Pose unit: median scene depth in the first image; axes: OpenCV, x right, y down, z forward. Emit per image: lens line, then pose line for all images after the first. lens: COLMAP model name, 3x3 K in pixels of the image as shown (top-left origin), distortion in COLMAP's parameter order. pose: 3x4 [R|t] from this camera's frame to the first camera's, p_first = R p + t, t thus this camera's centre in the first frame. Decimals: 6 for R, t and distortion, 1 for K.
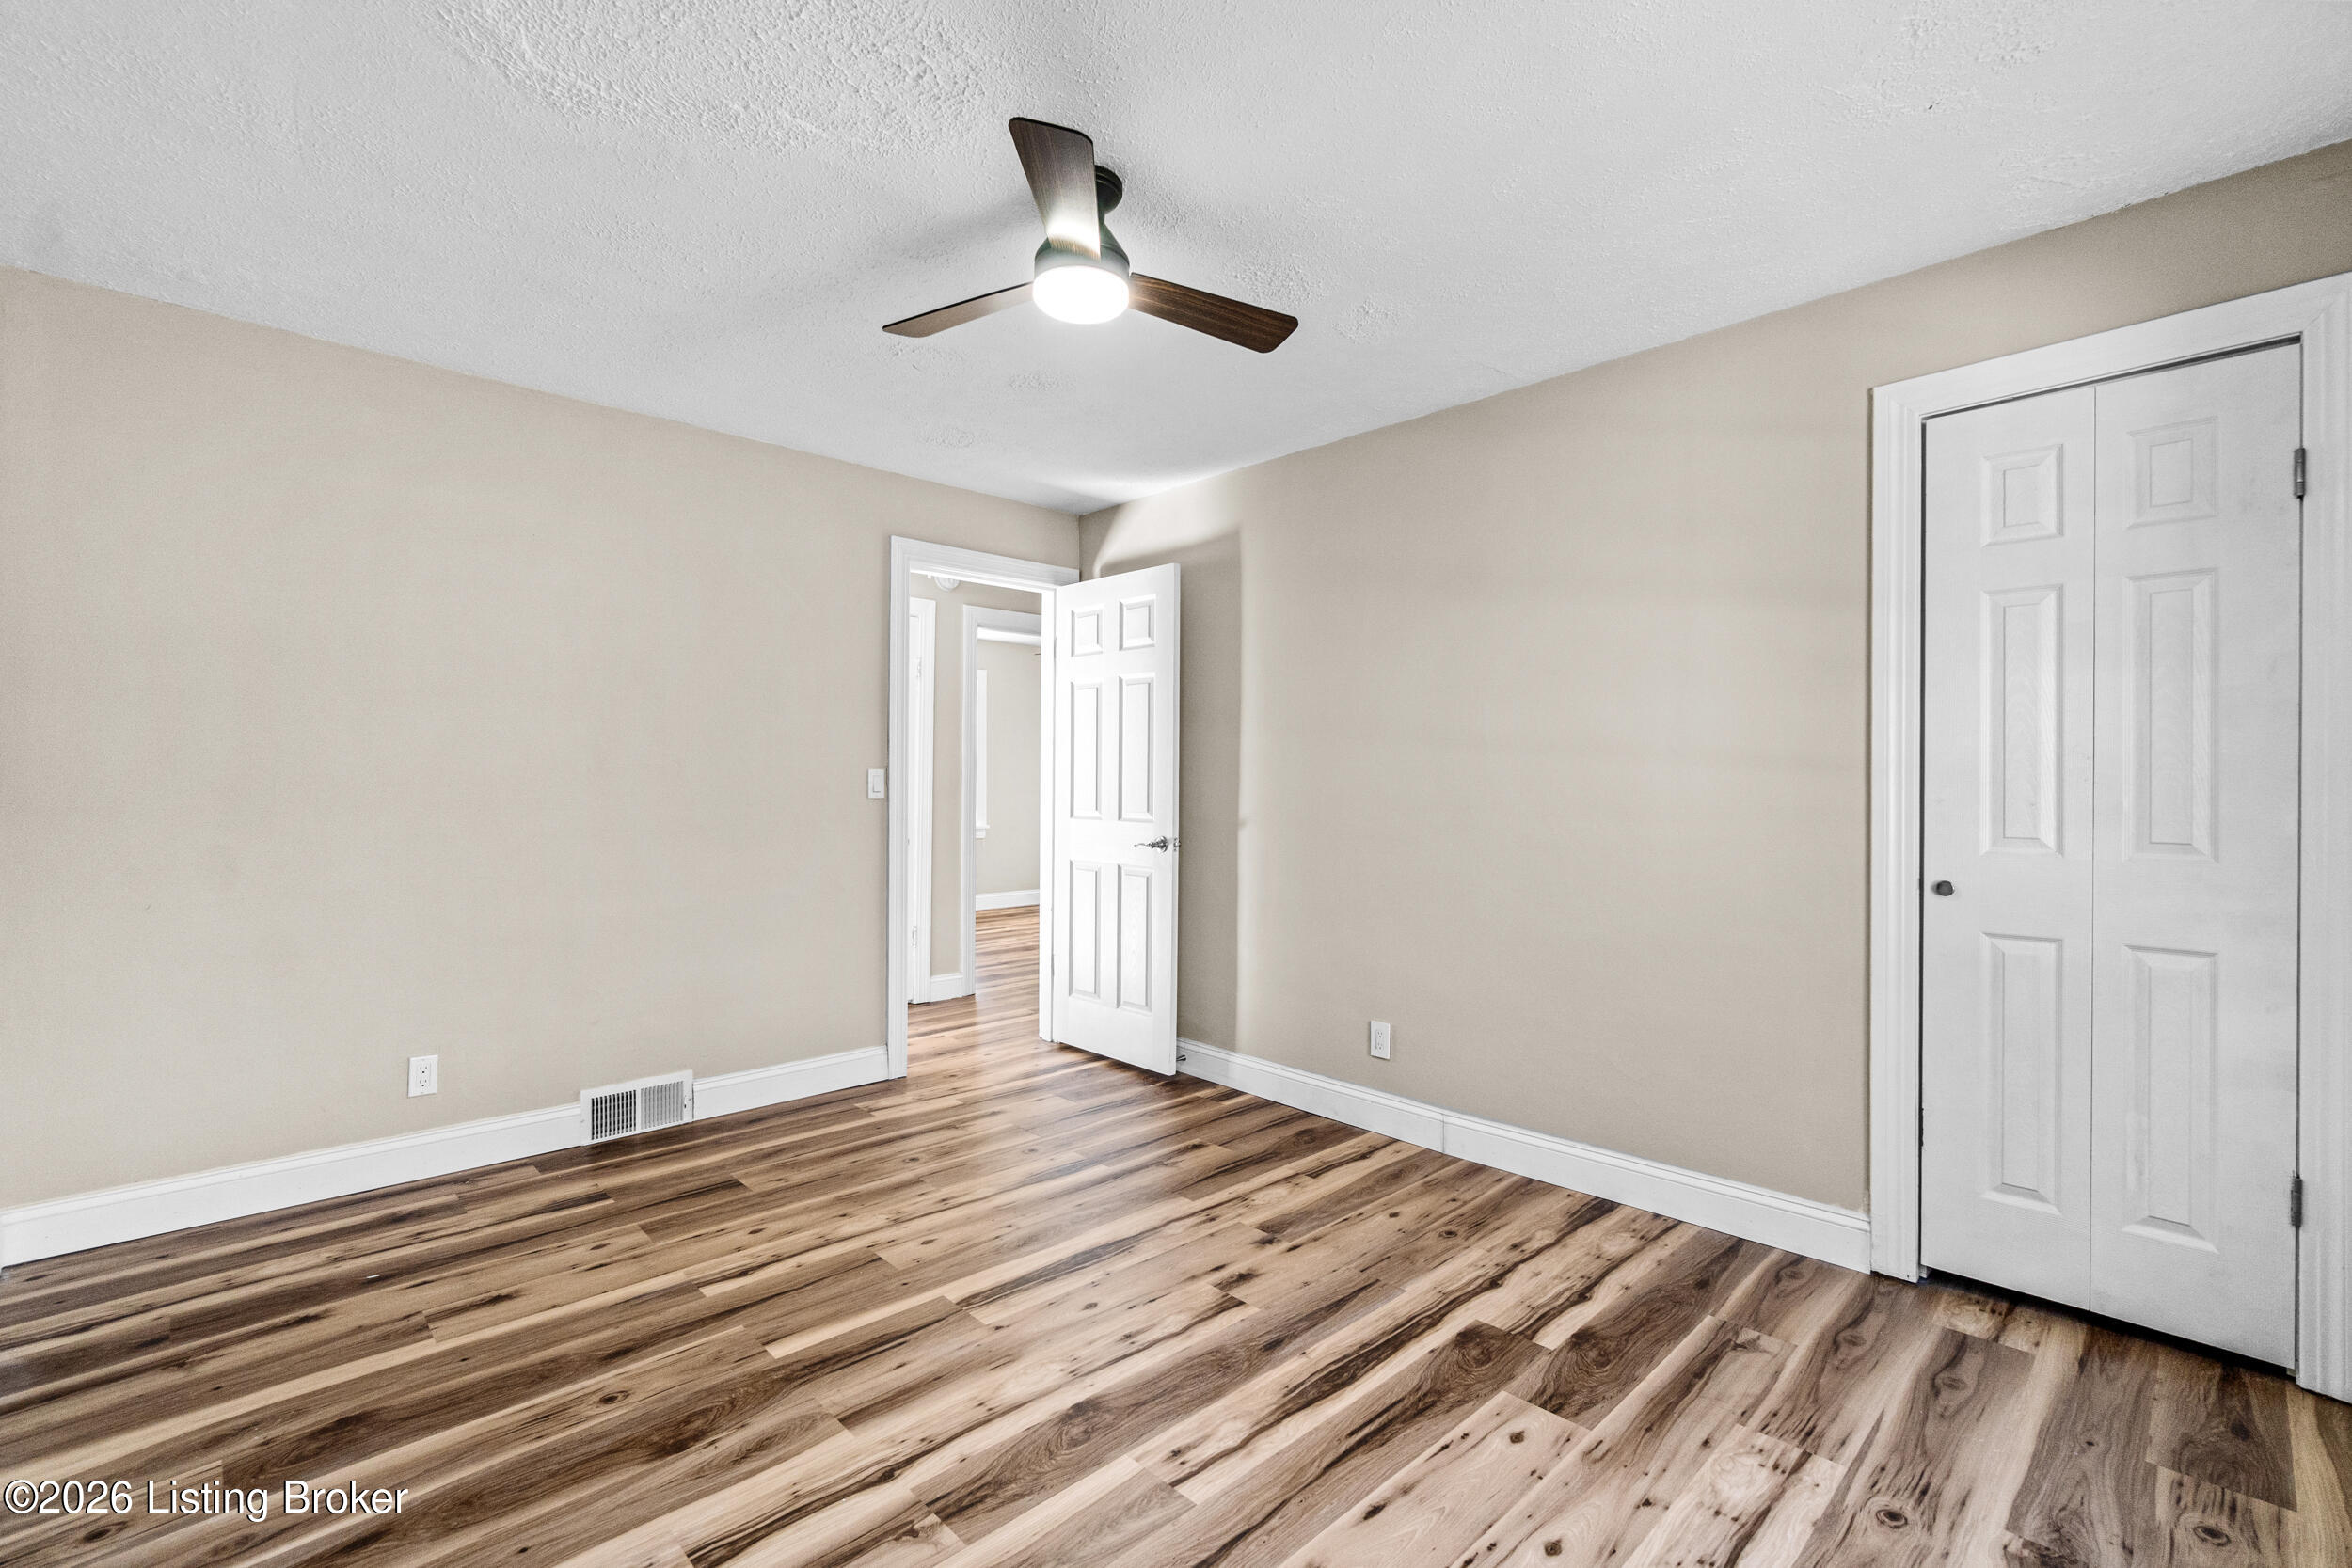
lens RADIAL K [[1020.9, 0, 1178.7], [0, 1020.9, 792.1], [0, 0, 1]] dist [-0.002667, -0.000184]
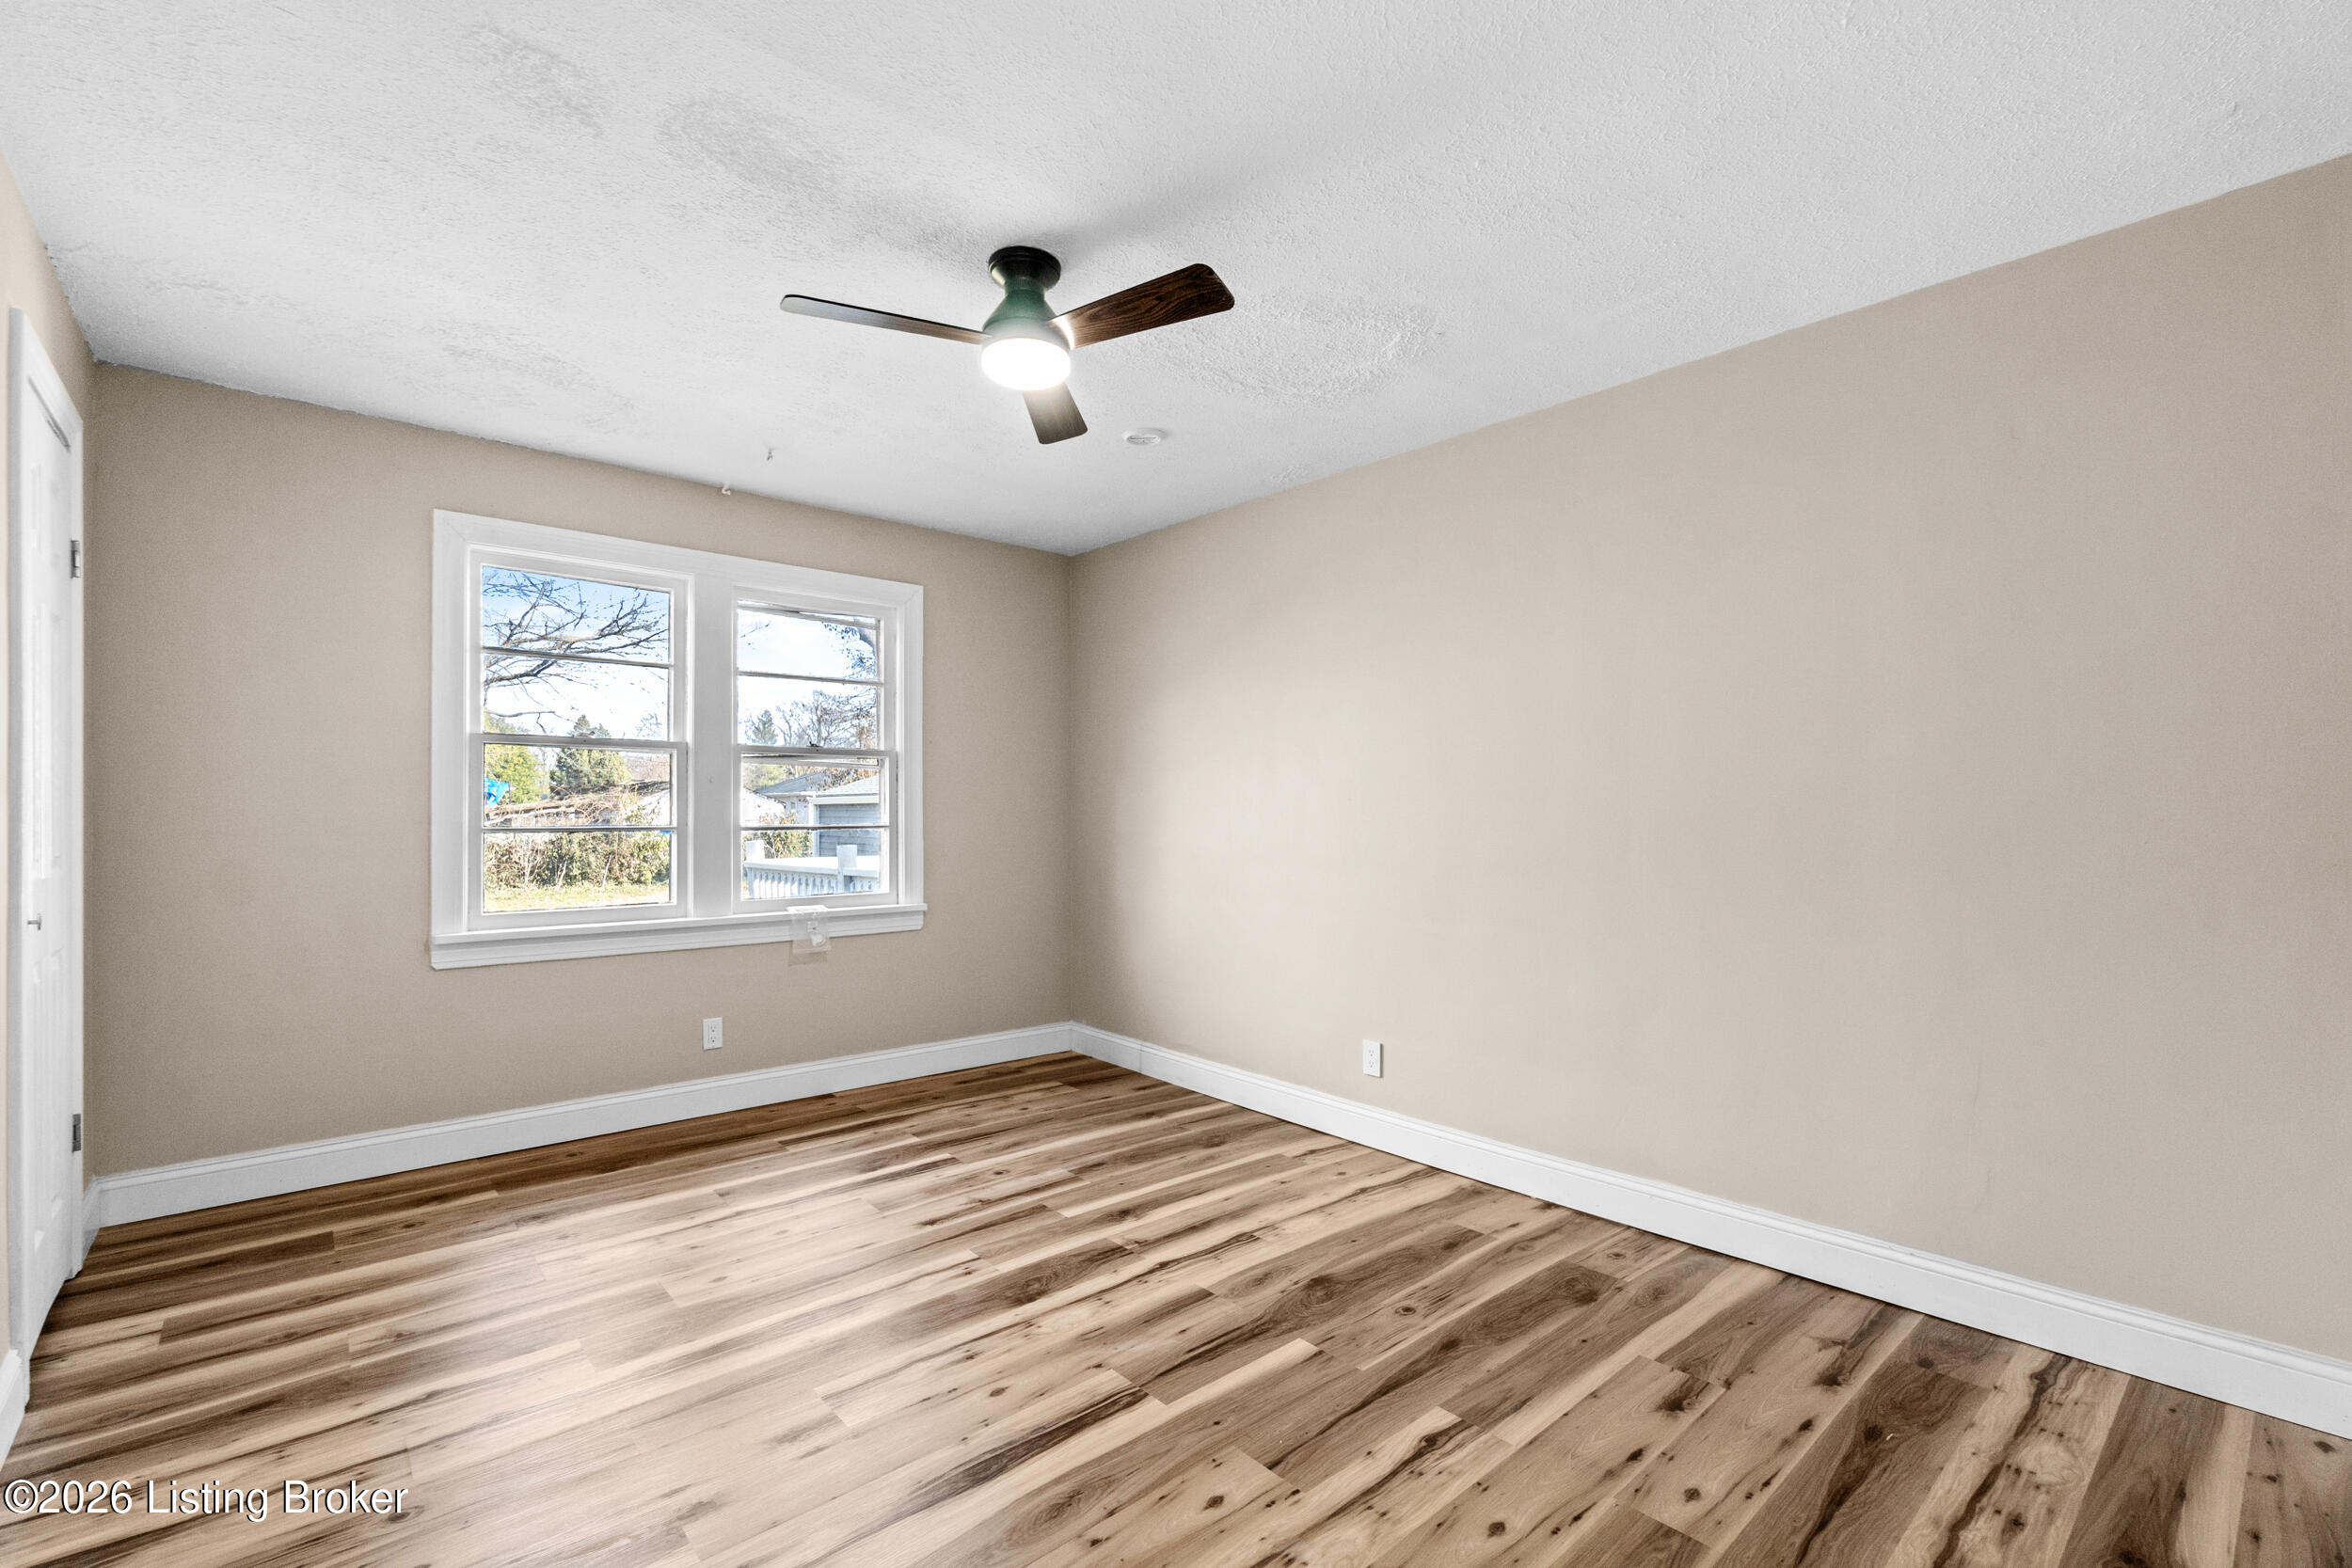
lens RADIAL K [[1020.9, 0, 1178.7], [0, 1020.9, 792.1], [0, 0, 1]] dist [-0.002667, -0.000184]
pose [[-0.998474, -0.006049, 0.054890, -0.316951], [-0.006599, 0.999930, -0.009840, -0.014915], [-0.054827, -0.010187, -0.998444, 2.063326]]
